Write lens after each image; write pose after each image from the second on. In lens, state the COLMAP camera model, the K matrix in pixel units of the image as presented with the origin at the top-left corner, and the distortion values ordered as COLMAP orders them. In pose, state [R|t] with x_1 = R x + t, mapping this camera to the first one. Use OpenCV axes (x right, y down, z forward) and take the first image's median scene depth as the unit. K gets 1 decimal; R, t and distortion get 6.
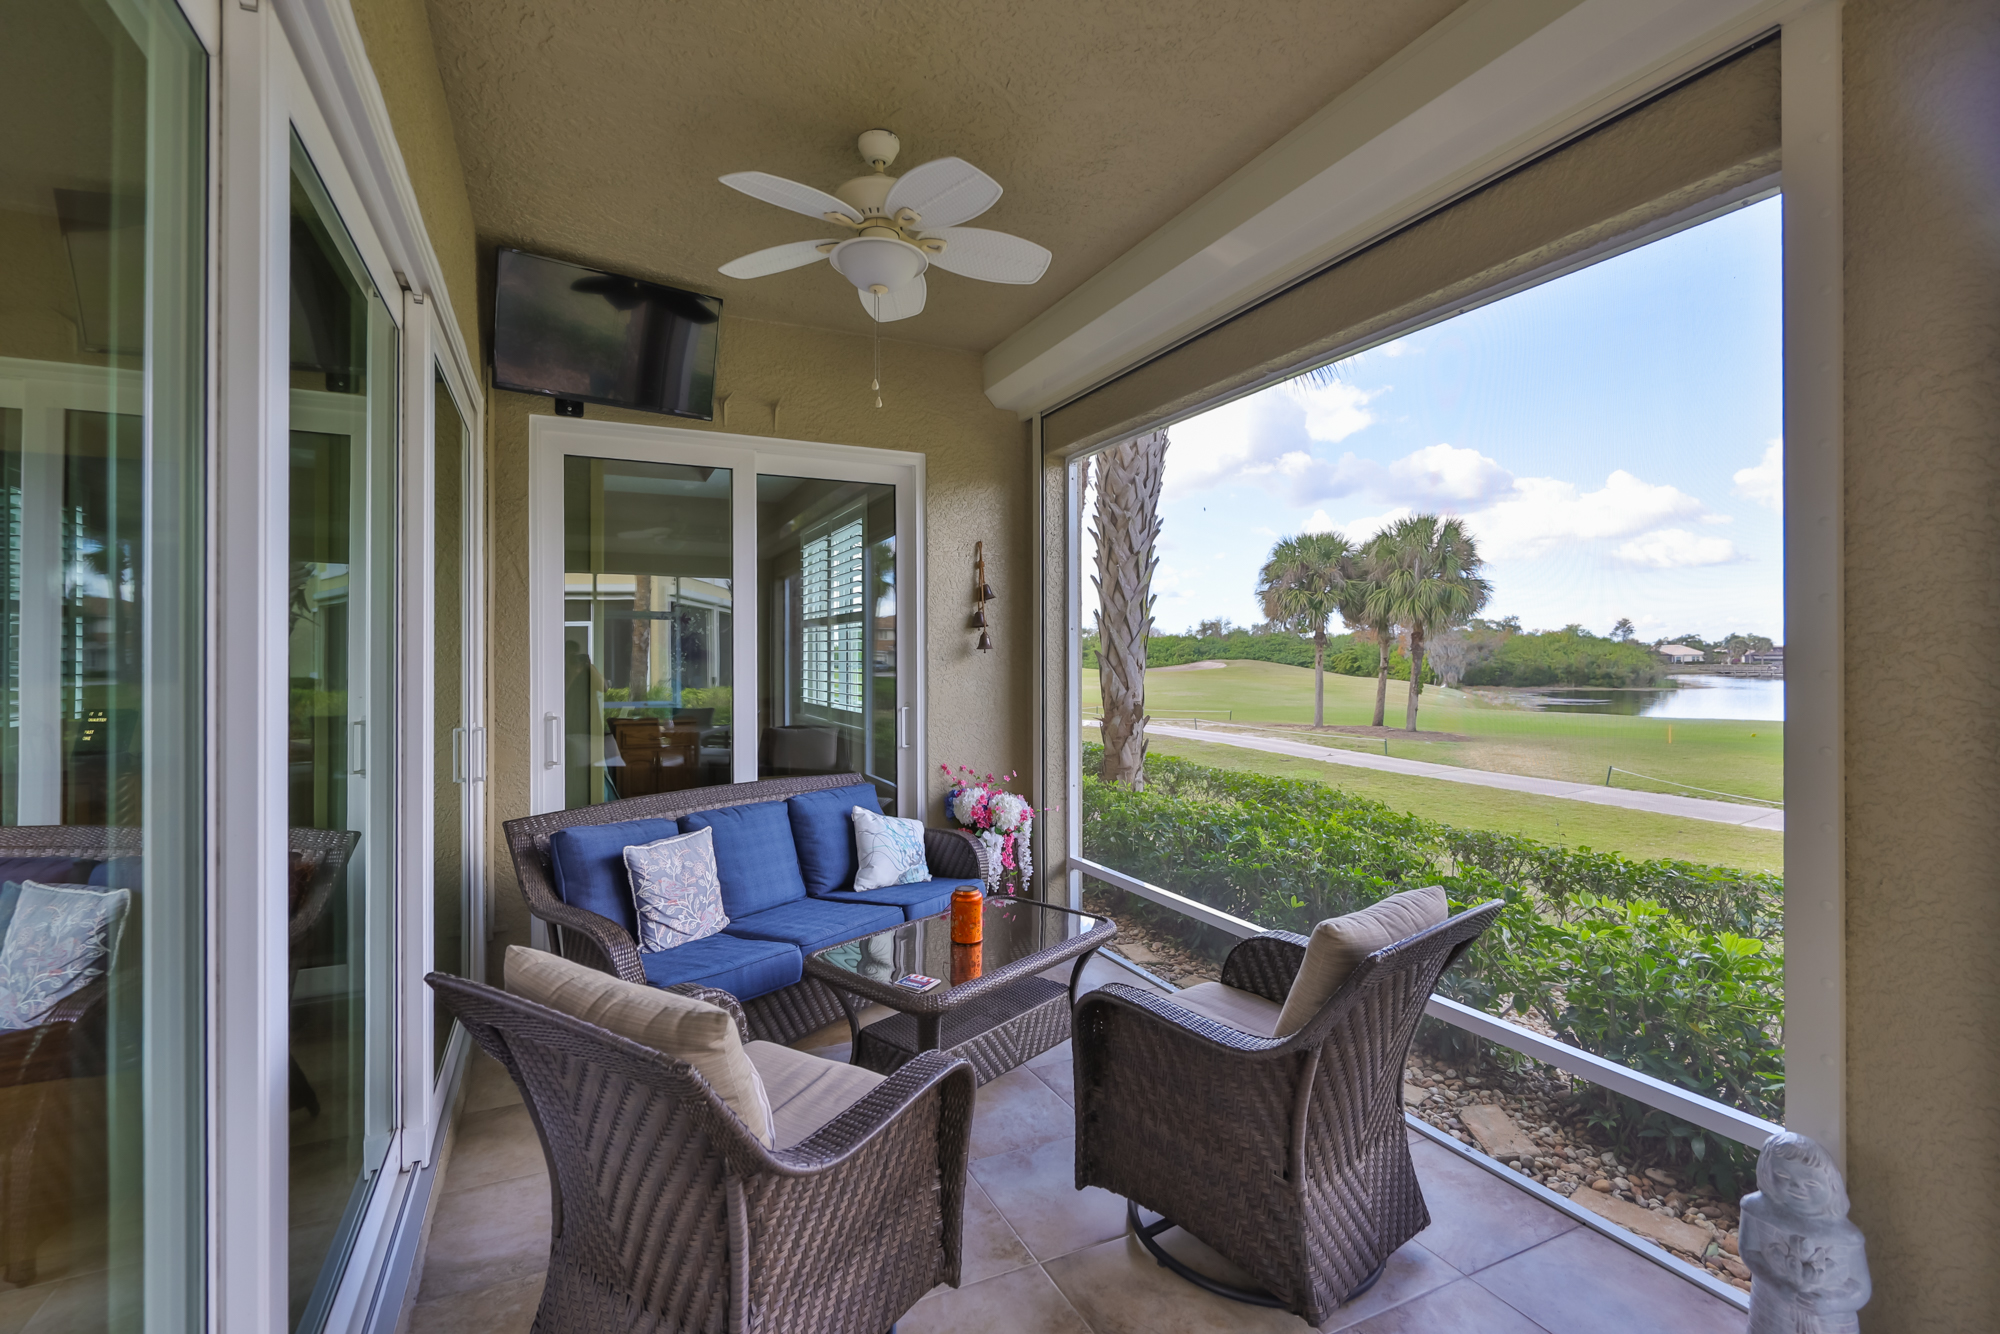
lens RADIAL K [[870.8, 0, 977.3], [0, 870.8, 655.3], [0, 0, 1]] dist [-0.002003, 0.000094]
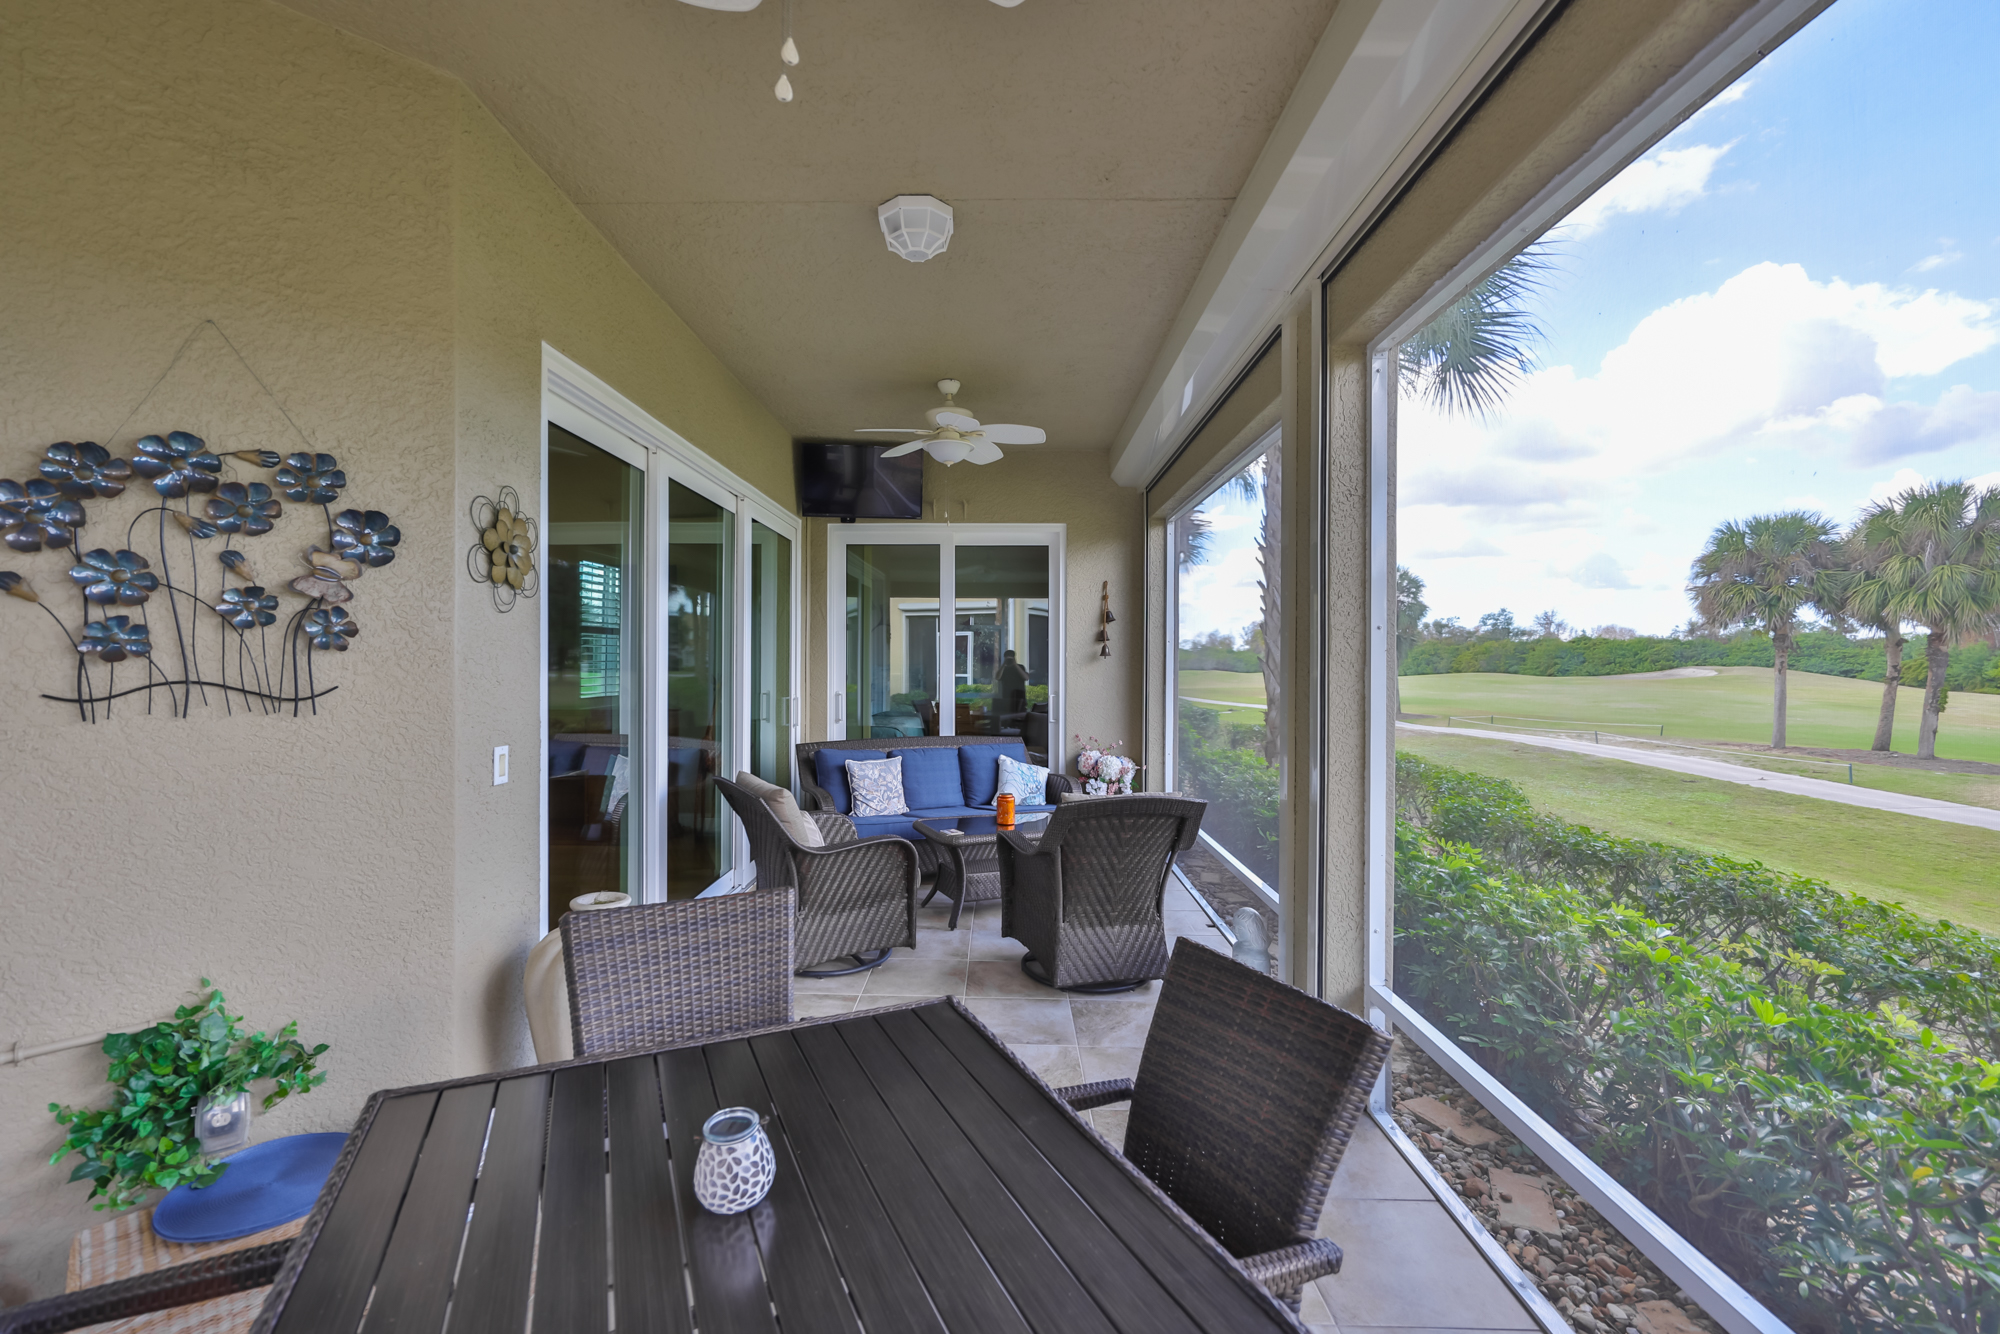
lens RADIAL K [[843.8, 0, 997.7], [0, 843.8, 662.7], [0, 0, 1]] dist [-0.003423, 0.000073]
pose [[0.904584, 0.005778, -0.426256, 0.425496], [-0.003968, 0.999979, 0.005134, -0.002258], [0.426277, -0.002952, 0.904588, -0.329963]]
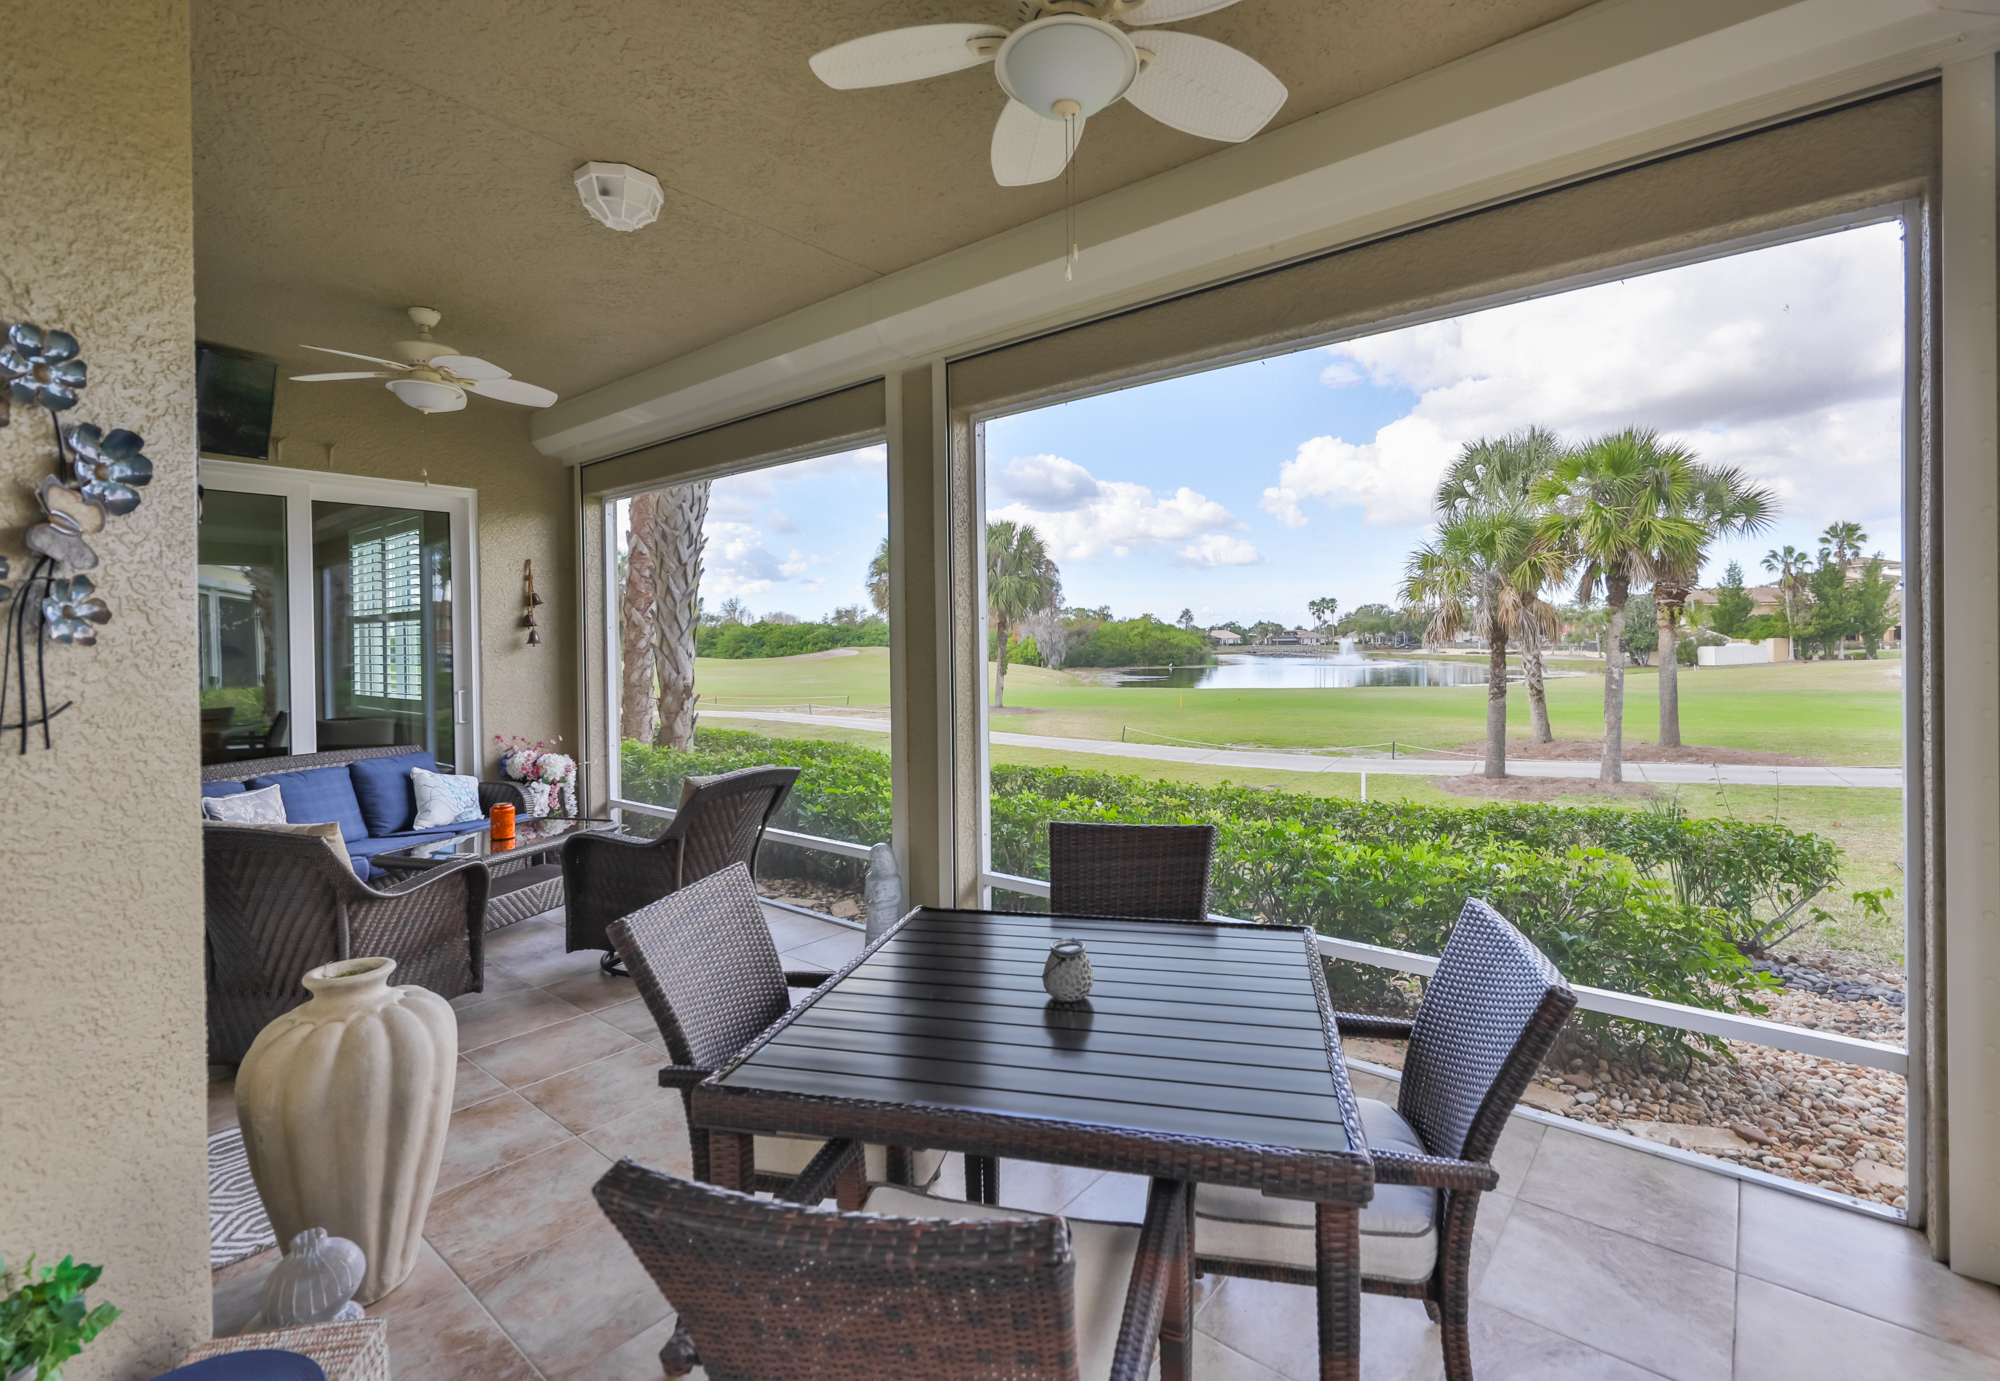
lens RADIAL K [[883.6, 0, 1036.4], [0, 883.6, 646.1], [0, 0, 1]] dist [-0.002533, -0.000733]
pose [[0.890535, -0.012905, 0.454731, 0.073728], [0.011382, 0.999917, 0.006085, -0.002834], [-0.454772, -0.000243, 0.890608, -0.482667]]
